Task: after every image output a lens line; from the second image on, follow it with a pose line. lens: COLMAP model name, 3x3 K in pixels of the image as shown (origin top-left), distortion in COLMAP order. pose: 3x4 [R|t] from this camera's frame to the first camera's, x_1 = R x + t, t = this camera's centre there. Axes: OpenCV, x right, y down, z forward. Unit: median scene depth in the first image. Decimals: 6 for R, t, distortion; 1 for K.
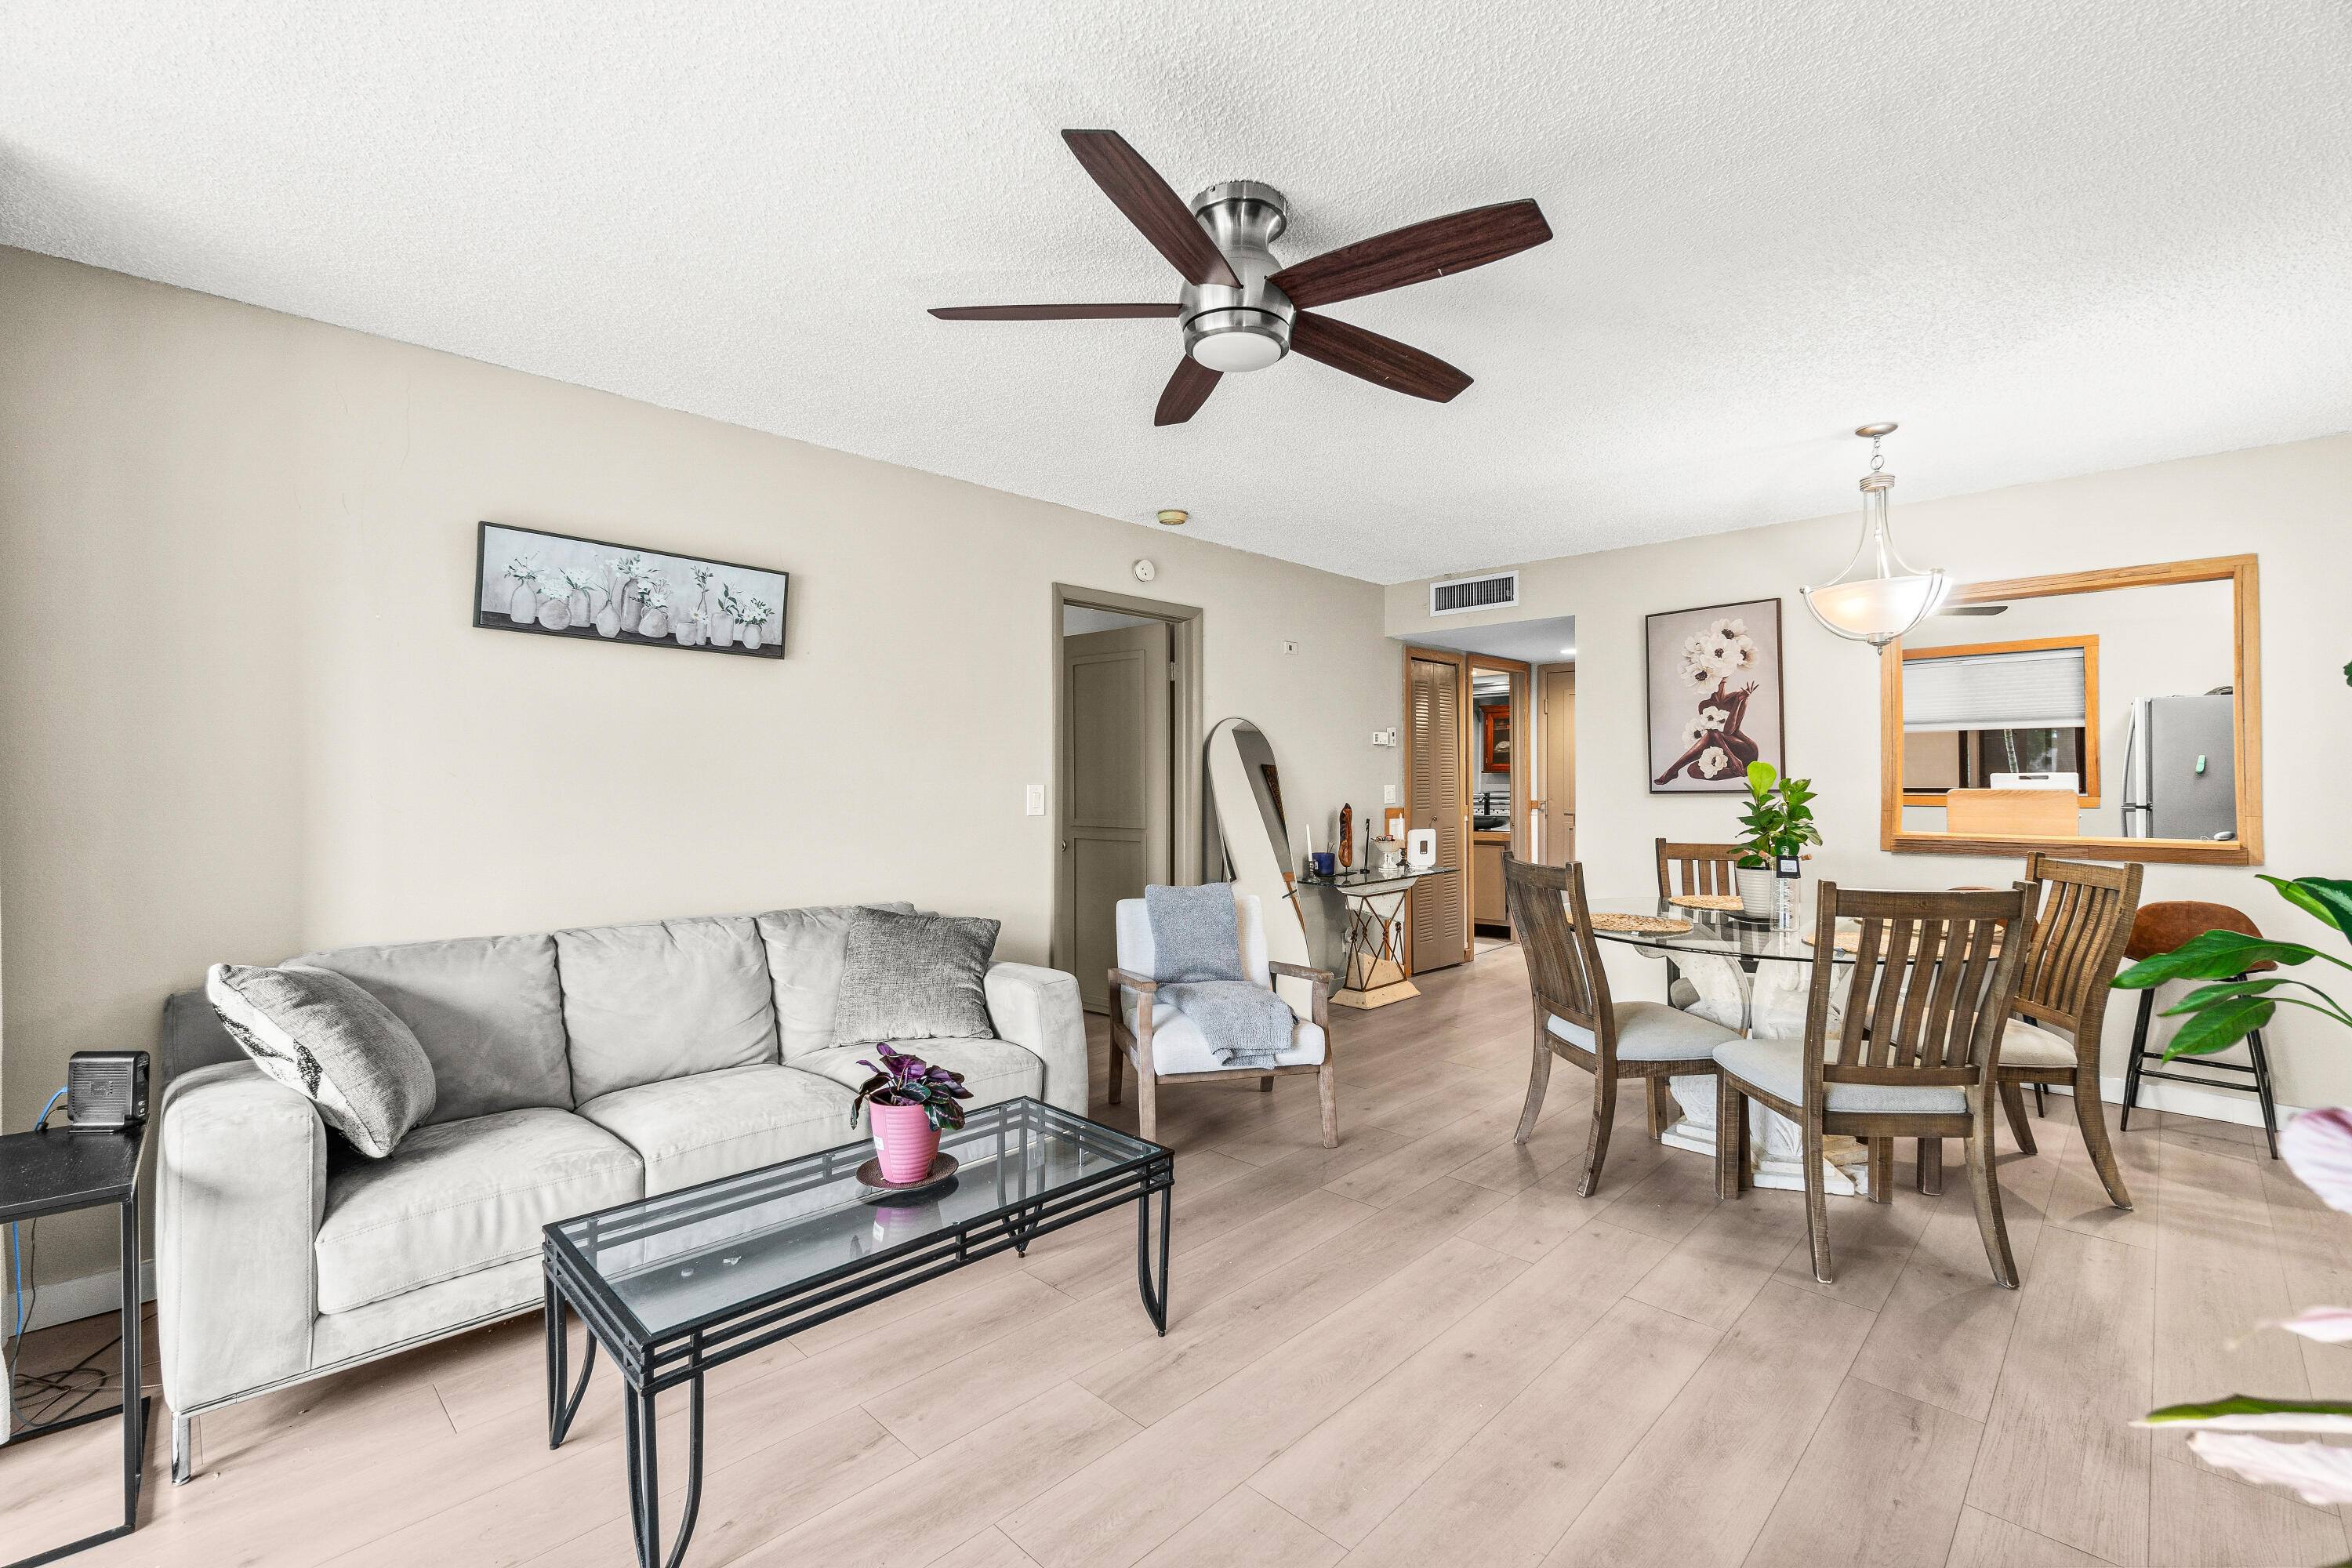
lens RADIAL K [[1016.0, 0, 1167.2], [0, 1016.0, 768.9], [0, 0, 1]] dist [-0.006658, 0.002261]
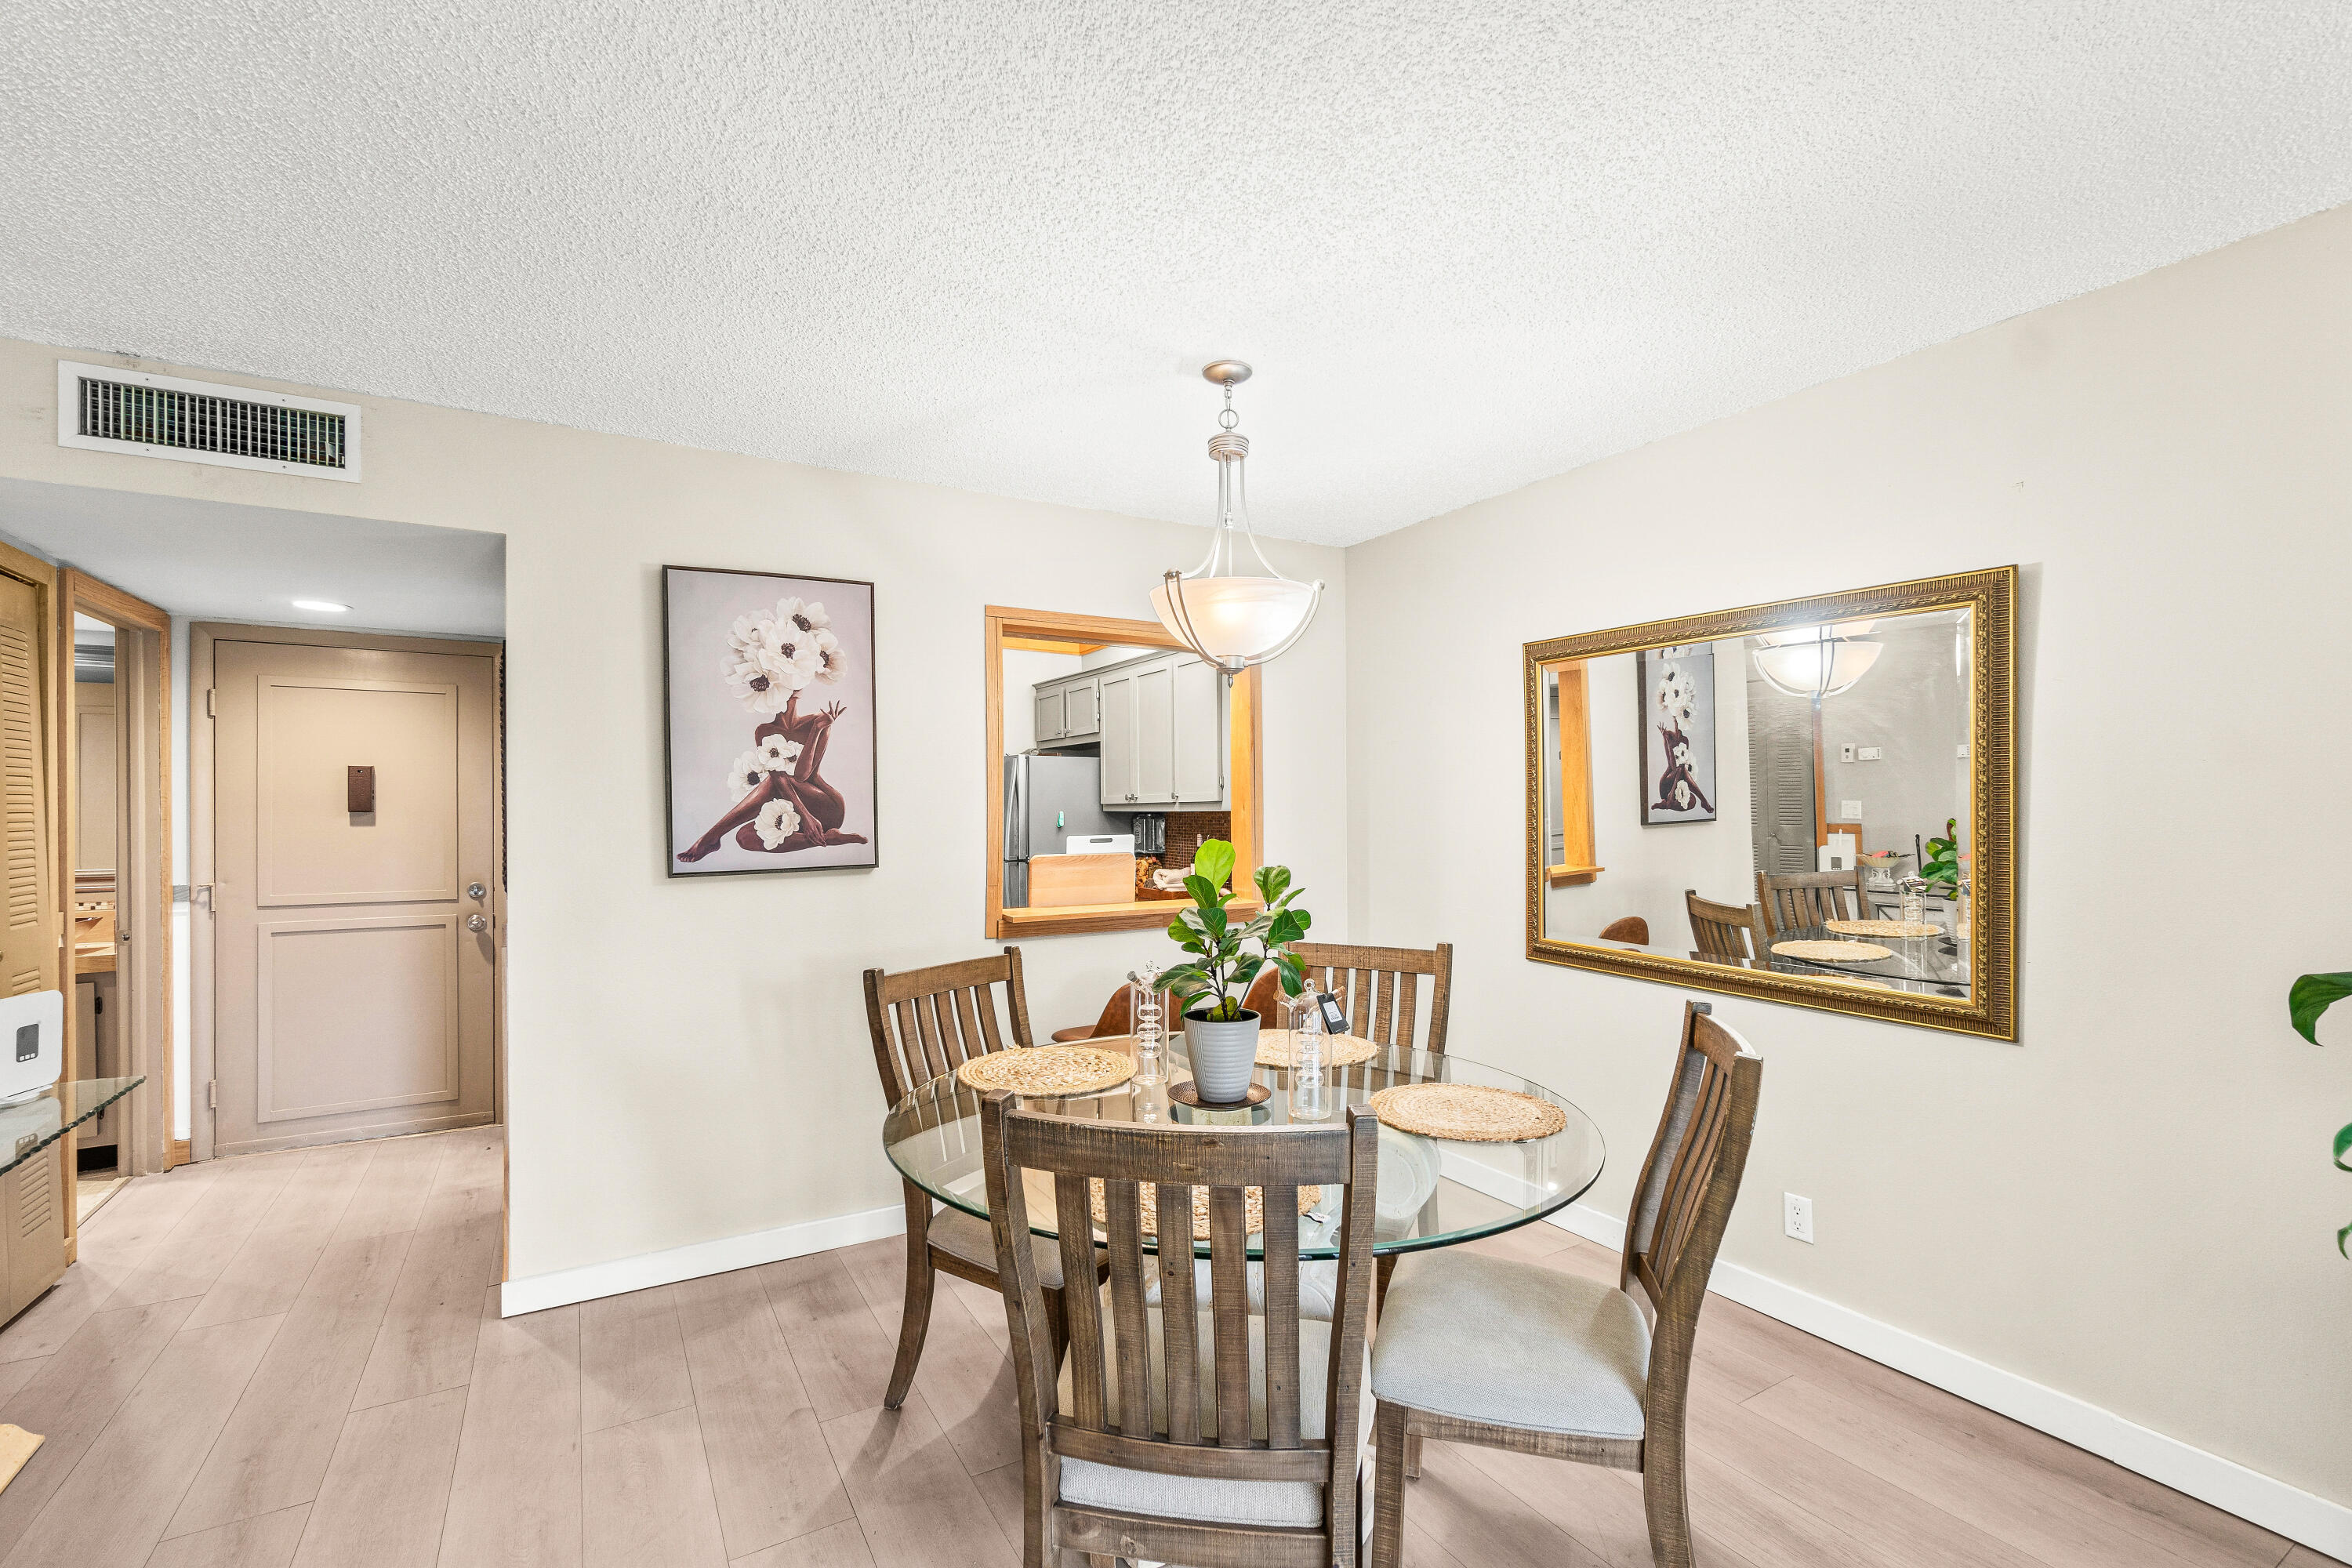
lens RADIAL K [[1016.0, 0, 1167.9], [0, 1016.0, 806.9], [0, 0, 1]] dist [-0.006658, 0.002261]
pose [[0.249533, 0.001379, 0.968365, -0.008913], [-0.006661, 0.999978, 0.000293, -0.018826], [-0.968343, -0.006524, 0.249537, 0.614800]]
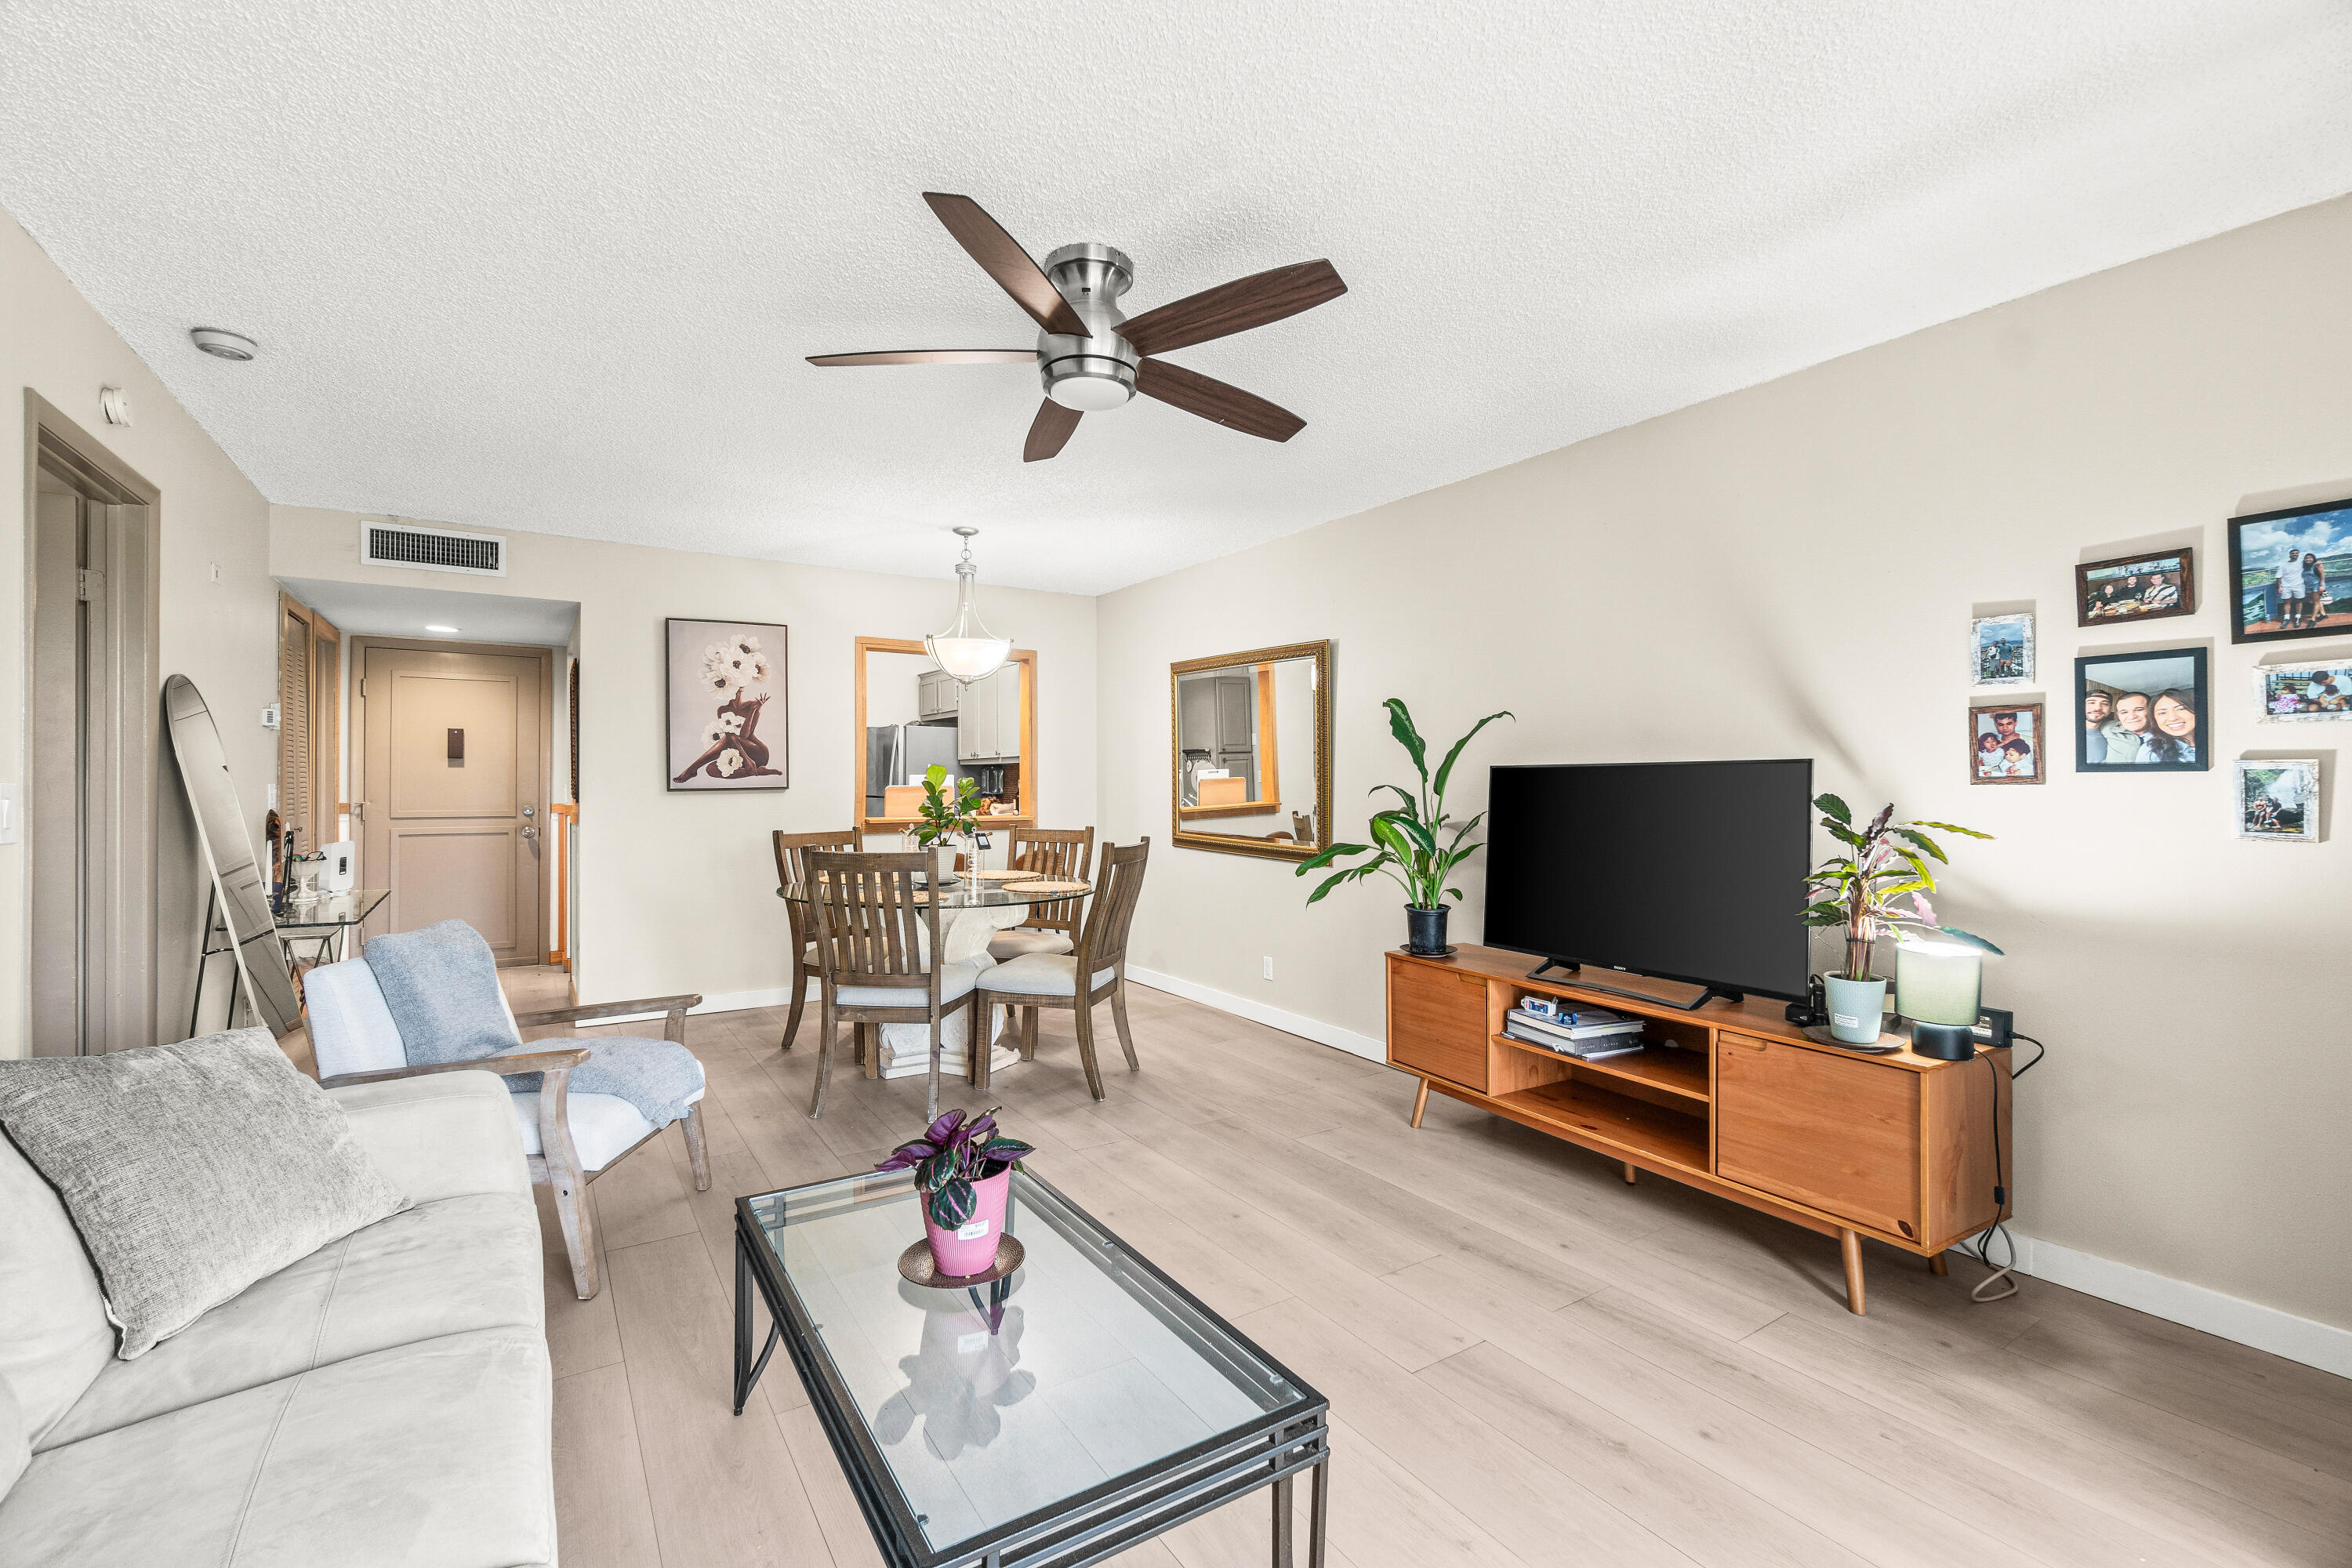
lens RADIAL K [[1016.0, 0, 1175.5], [0, 1016.0, 778.7], [0, 0, 1]] dist [-0.006658, 0.002261]
pose [[0.204066, 0.003883, 0.978949, -0.449082], [-0.012746, 0.999918, -0.001309, 0.006436], [-0.978874, -0.012211, 0.204099, 0.300807]]
